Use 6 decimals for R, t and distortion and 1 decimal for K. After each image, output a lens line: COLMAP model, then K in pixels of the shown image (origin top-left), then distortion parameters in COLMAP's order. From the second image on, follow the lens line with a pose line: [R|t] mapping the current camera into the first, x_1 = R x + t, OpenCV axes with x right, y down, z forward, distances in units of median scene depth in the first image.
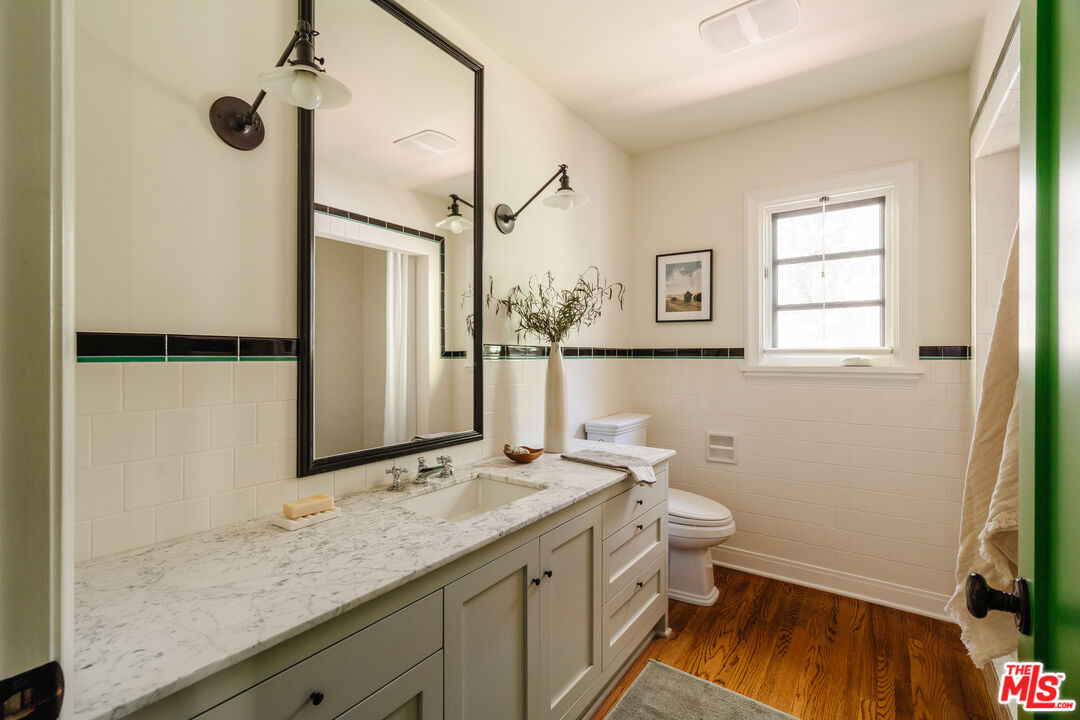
lens RADIAL K [[492.7, 0, 544.1], [0, 492.7, 355.9], [0, 0, 1]] dist [-0.004729, 0.001107]
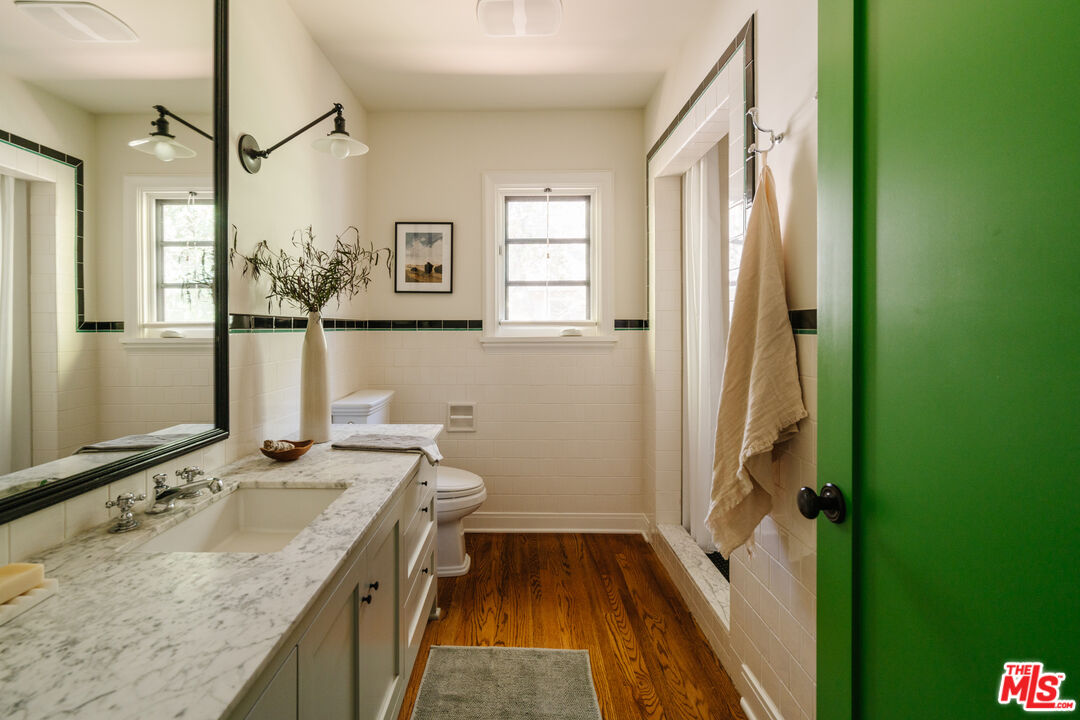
lens RADIAL K [[498.3, 0, 537.2], [0, 498.3, 328.8], [0, 0, 1]] dist [-0.005026, 0.001116]
pose [[0.821491, -0.004029, 0.570207, -0.146815], [0.002758, 0.999991, 0.003092, -0.000498], [-0.570214, -0.000967, 0.821496, 0.083294]]
